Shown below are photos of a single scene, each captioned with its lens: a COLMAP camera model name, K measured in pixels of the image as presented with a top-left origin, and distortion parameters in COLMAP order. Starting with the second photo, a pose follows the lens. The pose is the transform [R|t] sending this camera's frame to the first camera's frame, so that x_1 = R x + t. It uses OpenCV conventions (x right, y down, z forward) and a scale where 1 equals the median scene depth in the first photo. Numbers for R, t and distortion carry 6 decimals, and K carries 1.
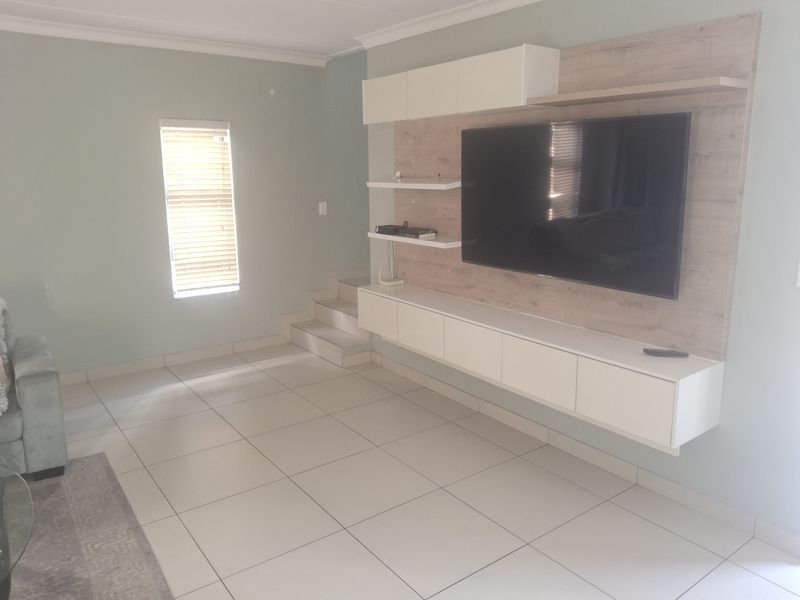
lens RADIAL K [[588.2, 0, 408.3], [0, 588.2, 295.8], [0, 0, 1]] dist [0.070353, -0.113961]
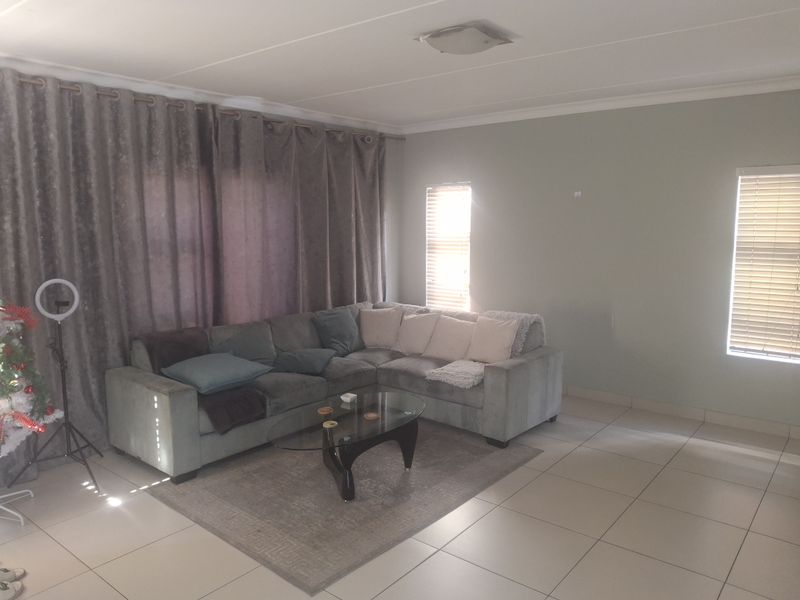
lens RADIAL K [[588.2, 0, 408.3], [0, 588.2, 295.8], [0, 0, 1]] dist [0.070353, -0.113961]
pose [[0.252448, 0.129580, -0.958895, 0.386221], [-0.205783, 0.975512, 0.077649, -0.058278], [0.945475, 0.177722, 0.272931, 0.258746]]
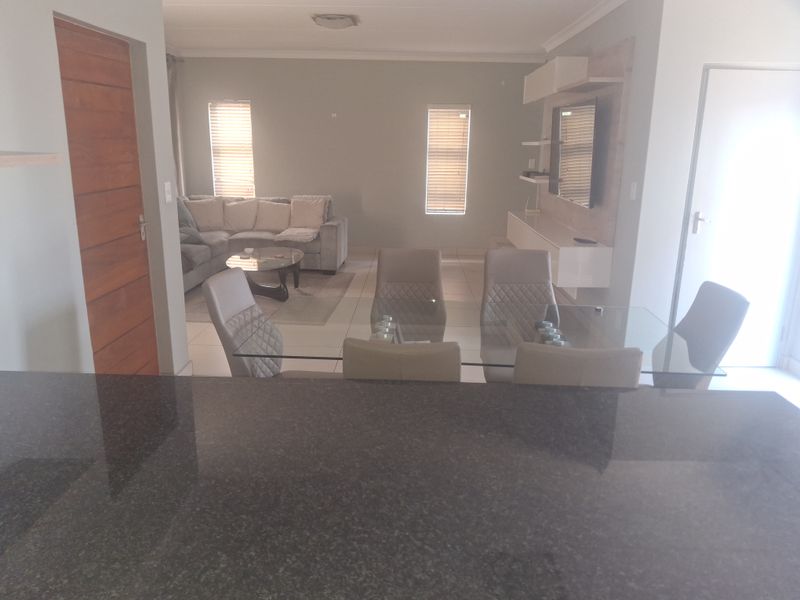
lens RADIAL K [[600.8, 0, 404.7], [0, 600.8, 296.0], [0, 0, 1]] dist [0.177052, -0.252951]
pose [[0.791001, 0.166470, -0.588732, 0.622069], [-0.148554, 0.985733, 0.079134, 0.109818], [0.593506, 0.024864, 0.804445, -0.410663]]
